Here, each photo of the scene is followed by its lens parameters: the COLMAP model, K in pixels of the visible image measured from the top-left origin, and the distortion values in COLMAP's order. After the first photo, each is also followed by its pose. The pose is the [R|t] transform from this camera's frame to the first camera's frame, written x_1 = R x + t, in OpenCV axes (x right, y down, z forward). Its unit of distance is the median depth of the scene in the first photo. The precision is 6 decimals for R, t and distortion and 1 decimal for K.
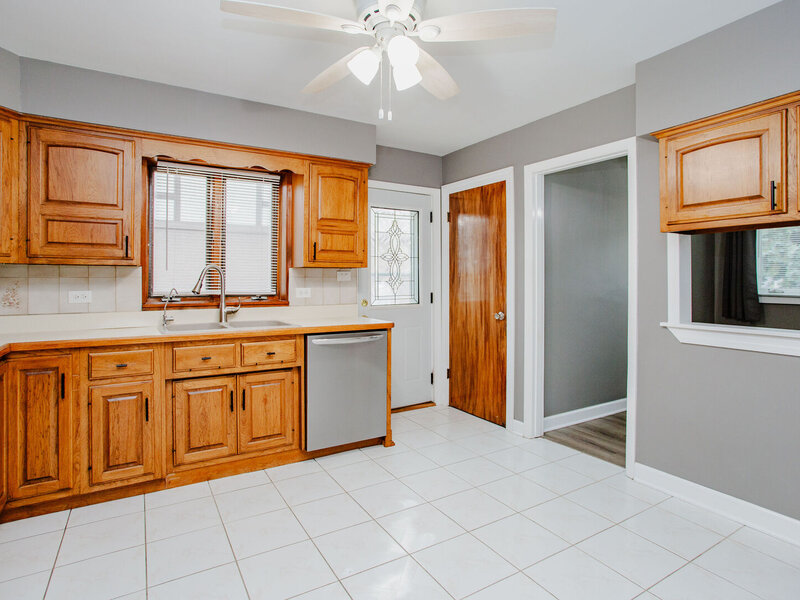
lens RADIAL K [[436.7, 0, 403.0], [0, 436.7, 295.5], [0, 0, 1]] dist [-0.062934, 0.042359]
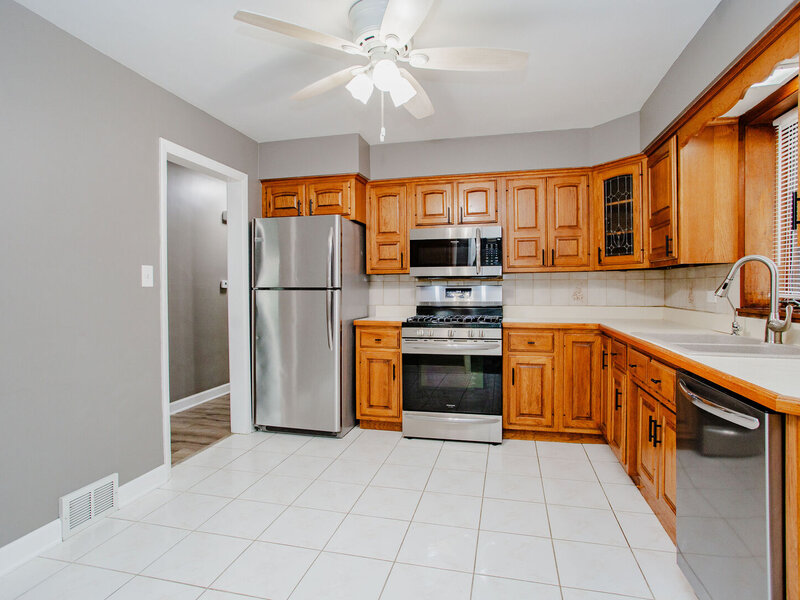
lens RADIAL K [[436.7, 0, 403.0], [0, 436.7, 295.5], [0, 0, 1]] dist [-0.062934, 0.042359]
pose [[-0.697213, 0.017957, -0.716639, 0.463286], [-0.016759, 0.999005, 0.041337, -0.027777], [0.716668, 0.040831, -0.696218, 1.139038]]
